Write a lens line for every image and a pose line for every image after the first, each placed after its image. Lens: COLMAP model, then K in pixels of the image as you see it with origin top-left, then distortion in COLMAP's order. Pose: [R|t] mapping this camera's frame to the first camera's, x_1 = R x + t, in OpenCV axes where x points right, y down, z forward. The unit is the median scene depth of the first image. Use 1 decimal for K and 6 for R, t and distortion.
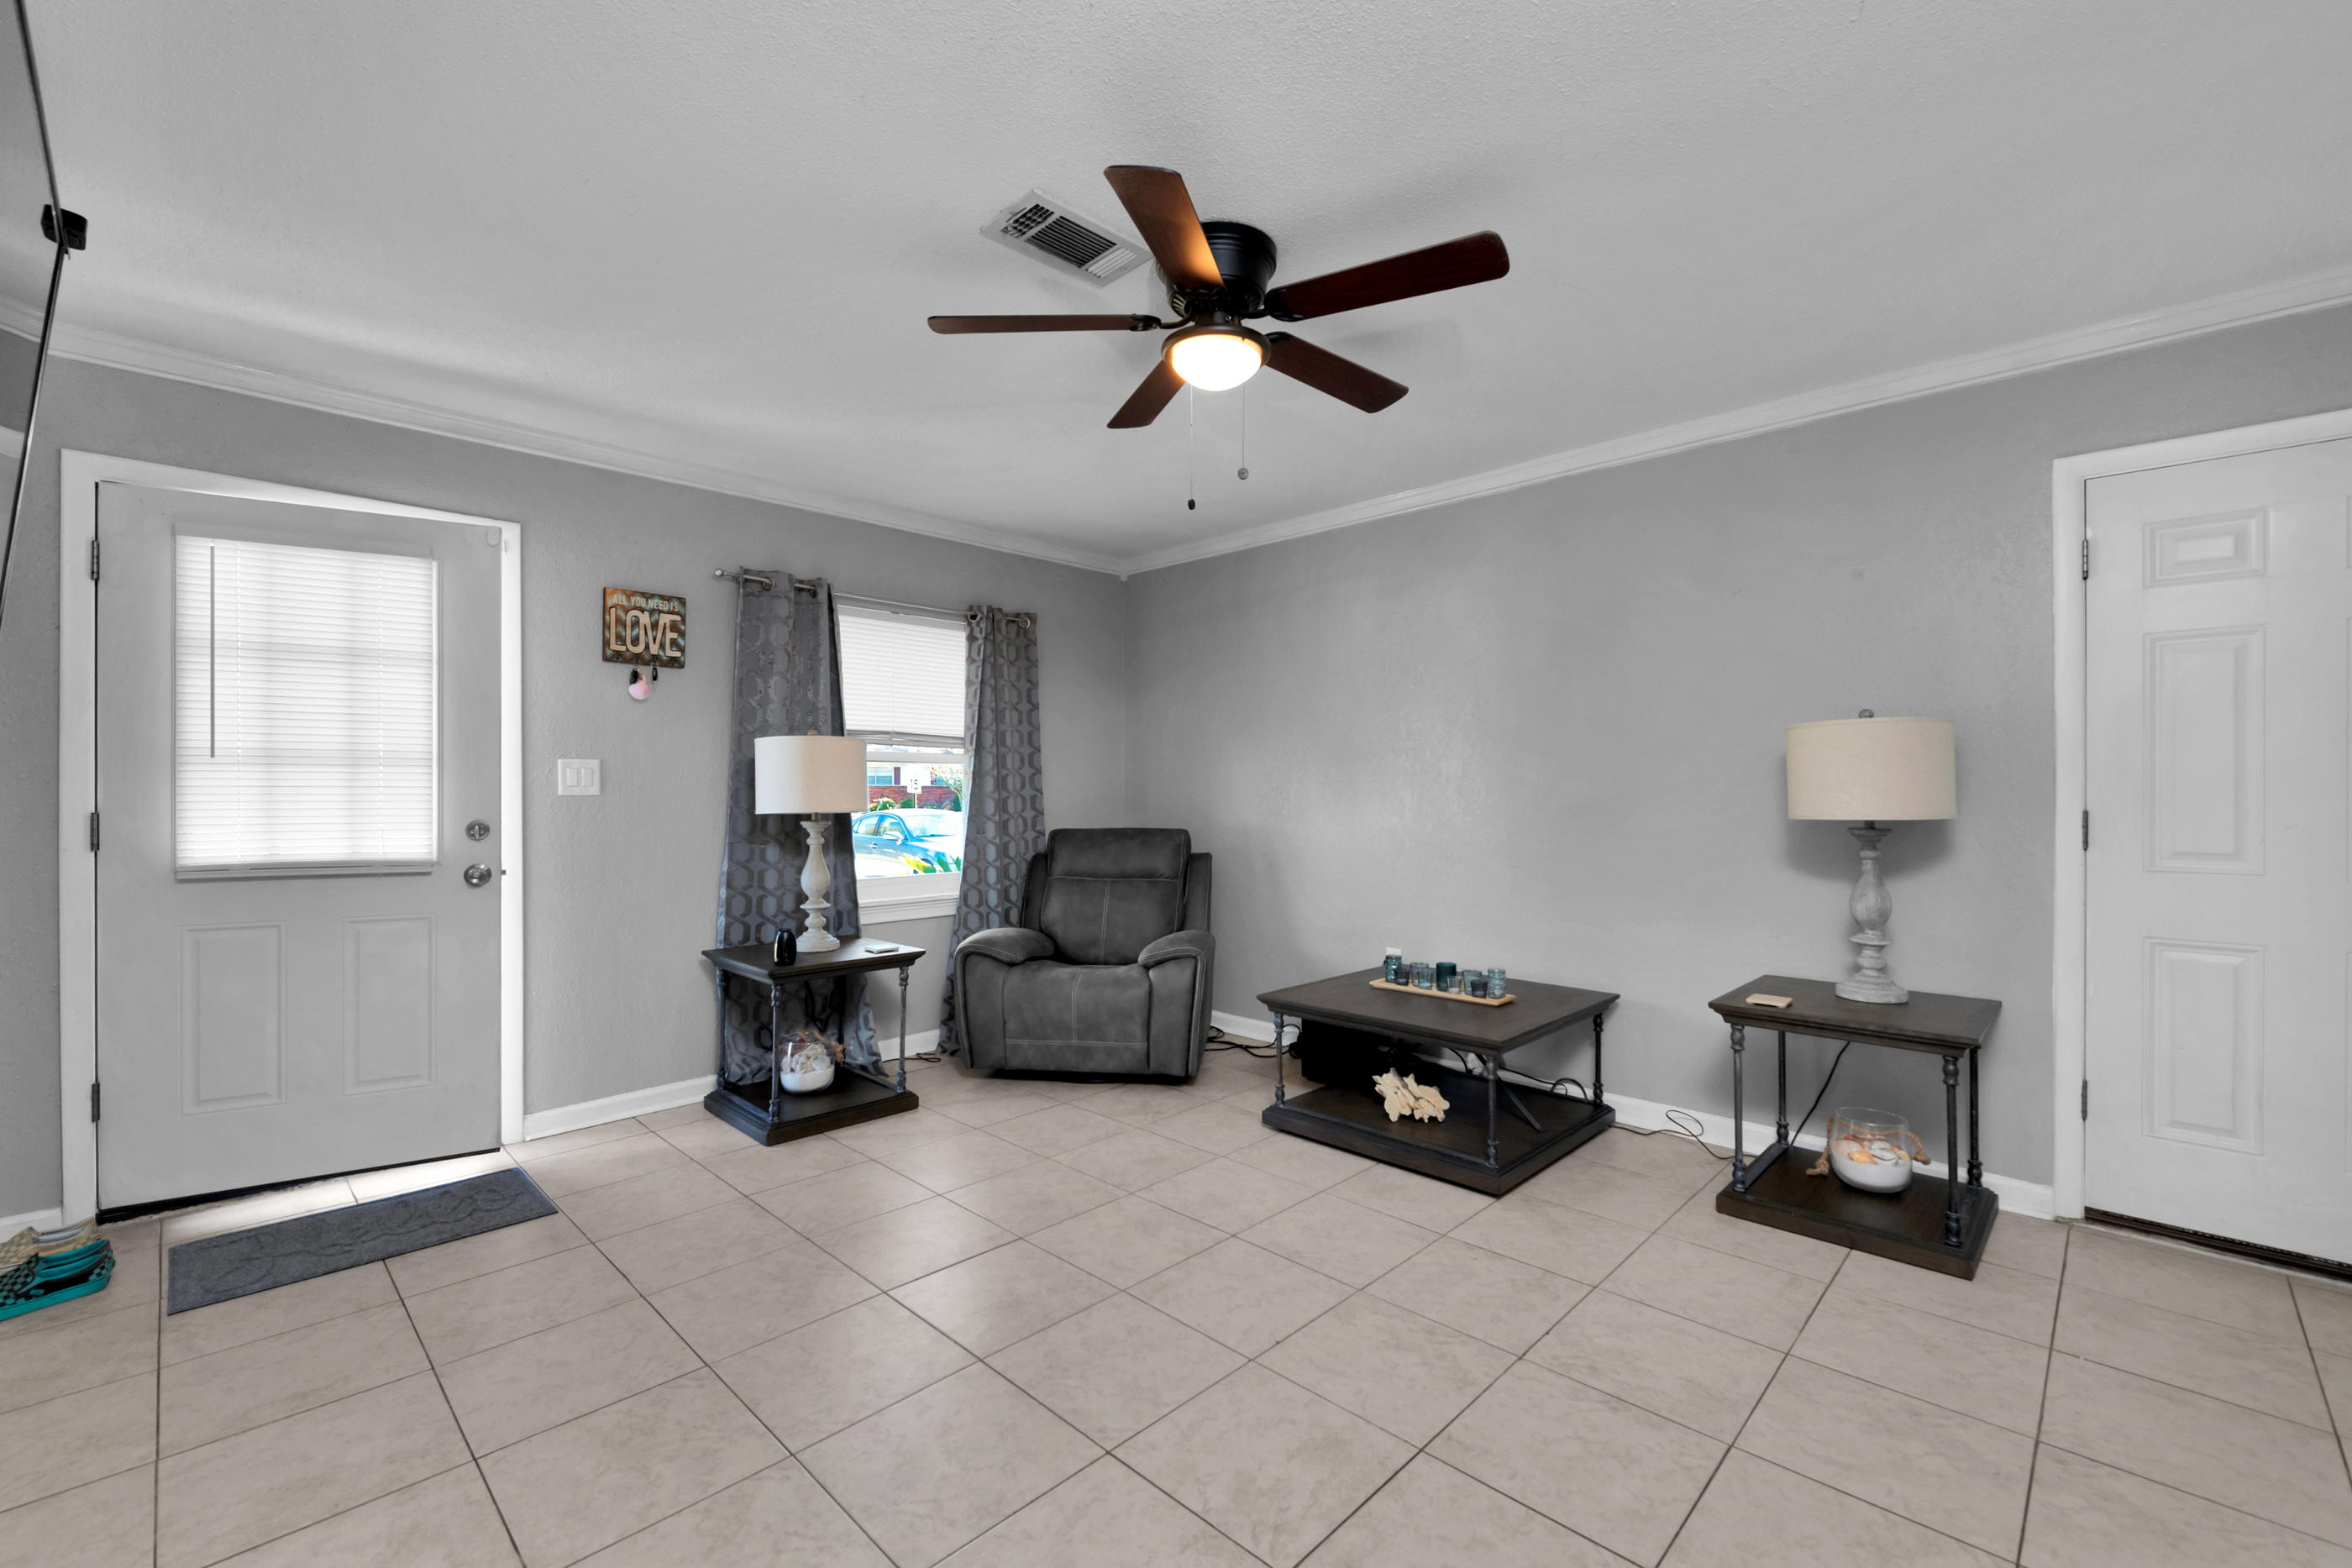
lens RADIAL K [[982.3, 0, 1187.3], [0, 982.3, 786.2], [0, 0, 1]] dist [0.000510, -0.000151]
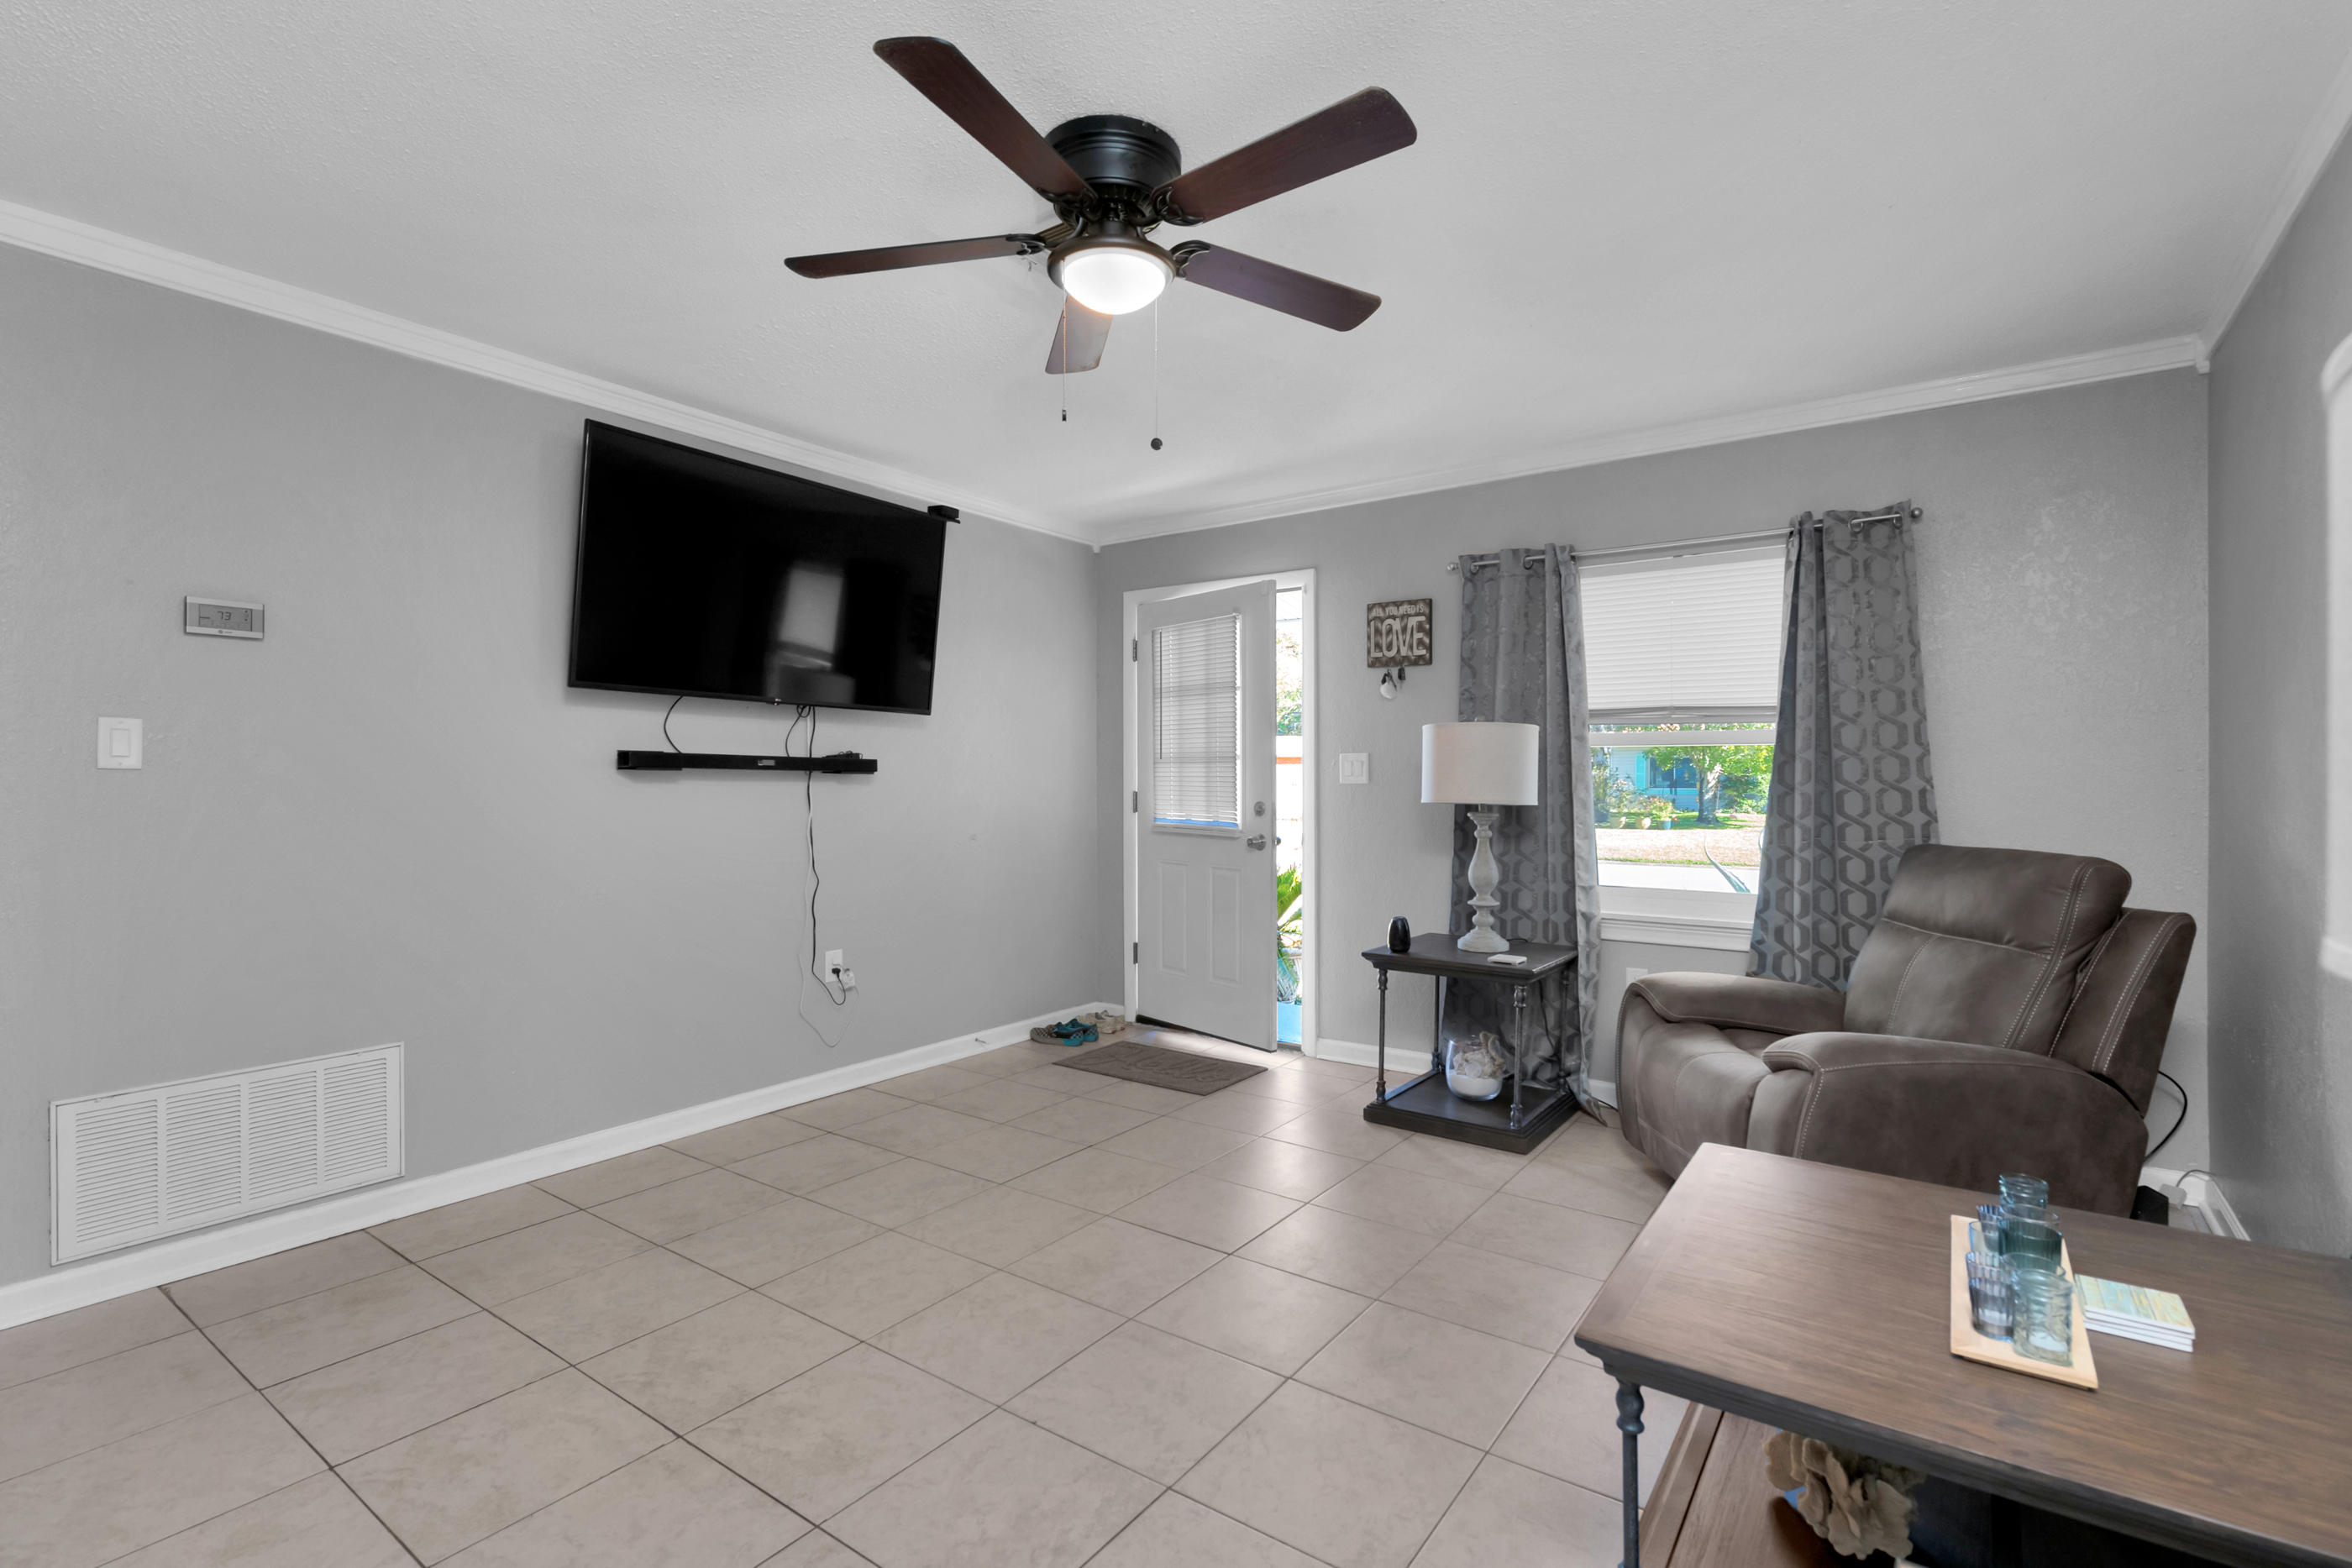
lens RADIAL K [[1070.3, 0, 1181.6], [0, 1070.3, 774.4], [0, 0, 1]] dist [-0.010042, 0.000010]
pose [[0.149977, -0.004734, -0.988678, 0.608346], [0.000392, 0.999989, -0.004729, 0.003863], [0.988689, 0.000322, 0.149978, 0.582750]]
